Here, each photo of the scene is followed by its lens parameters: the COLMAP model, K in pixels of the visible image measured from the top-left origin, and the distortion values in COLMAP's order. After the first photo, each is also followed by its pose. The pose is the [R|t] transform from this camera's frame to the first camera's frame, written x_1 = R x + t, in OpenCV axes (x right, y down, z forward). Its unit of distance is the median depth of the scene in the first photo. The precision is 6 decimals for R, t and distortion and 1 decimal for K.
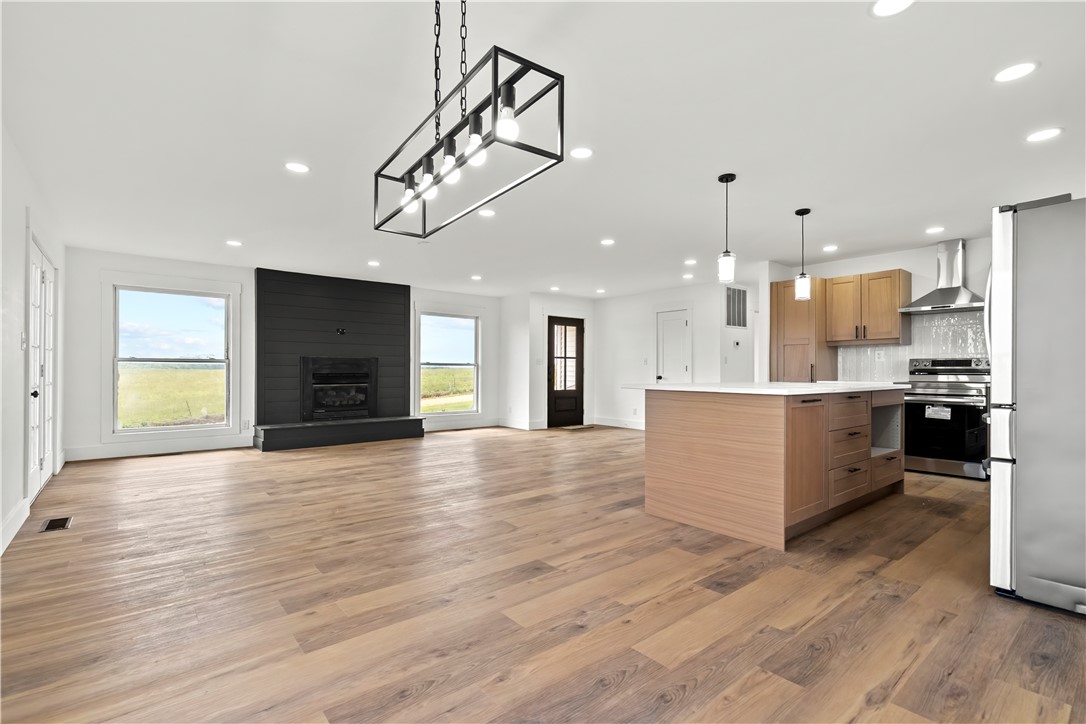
lens RADIAL K [[497.6, 0, 554.0], [0, 497.6, 368.7], [0, 0, 1]] dist [0.004999, -0.000149]
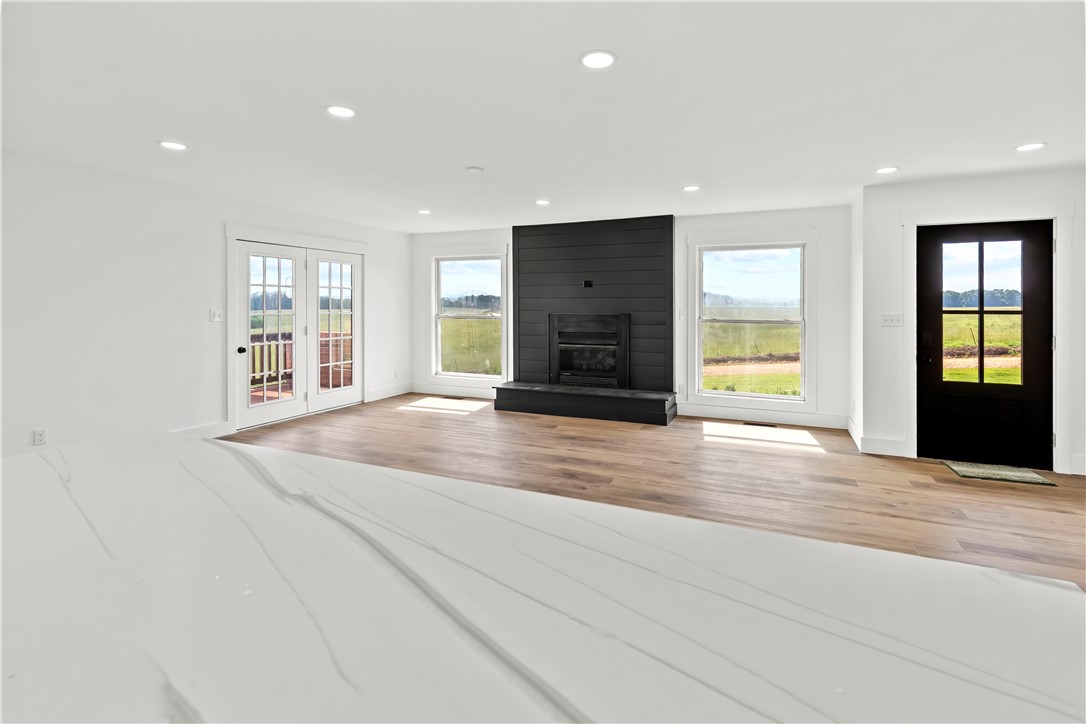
lens RADIAL K [[497.6, 0, 551.1], [0, 497.6, 292.0], [0, 0, 1]] dist [0.004999, -0.000149]
pose [[0.461639, -0.025345, -0.886706, 0.304018], [0.006966, 0.999665, -0.024947, -0.038653], [0.887041, 0.005340, 0.461661, 0.537504]]
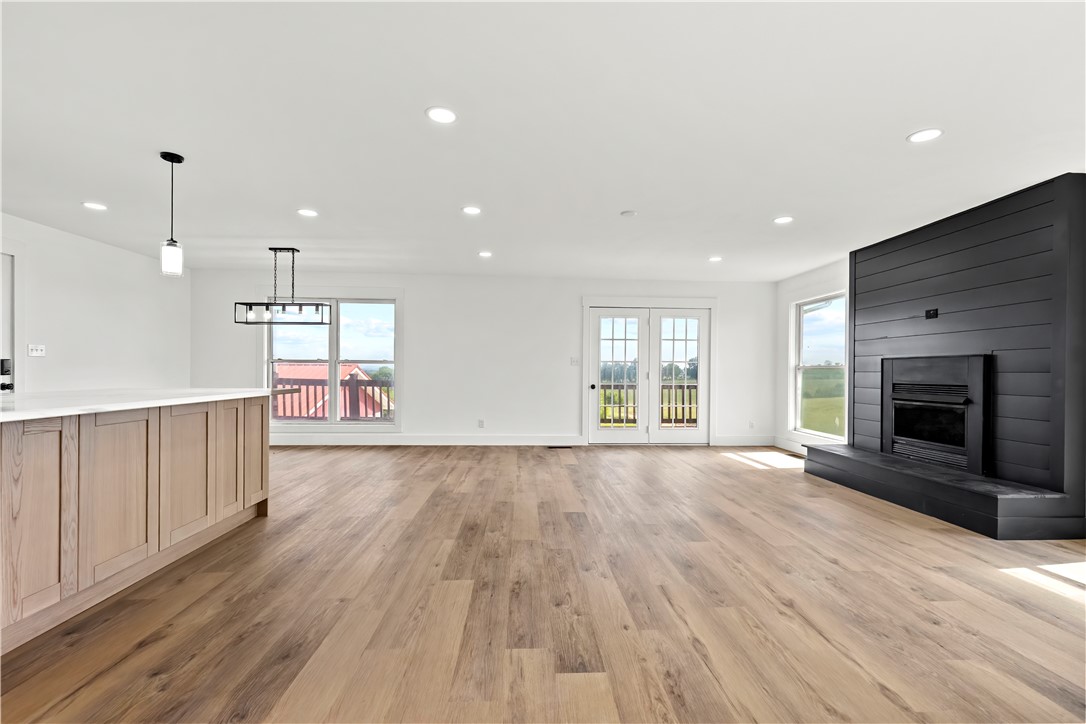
lens RADIAL K [[497.6, 0, 559.3], [0, 497.6, 353.0], [0, 0, 1]] dist [0.004999, -0.000149]
pose [[-0.580669, -0.038073, -0.813249, 0.306416], [-0.002625, 0.998988, -0.044895, 0.000163], [0.814135, -0.023934, -0.580182, 0.972866]]
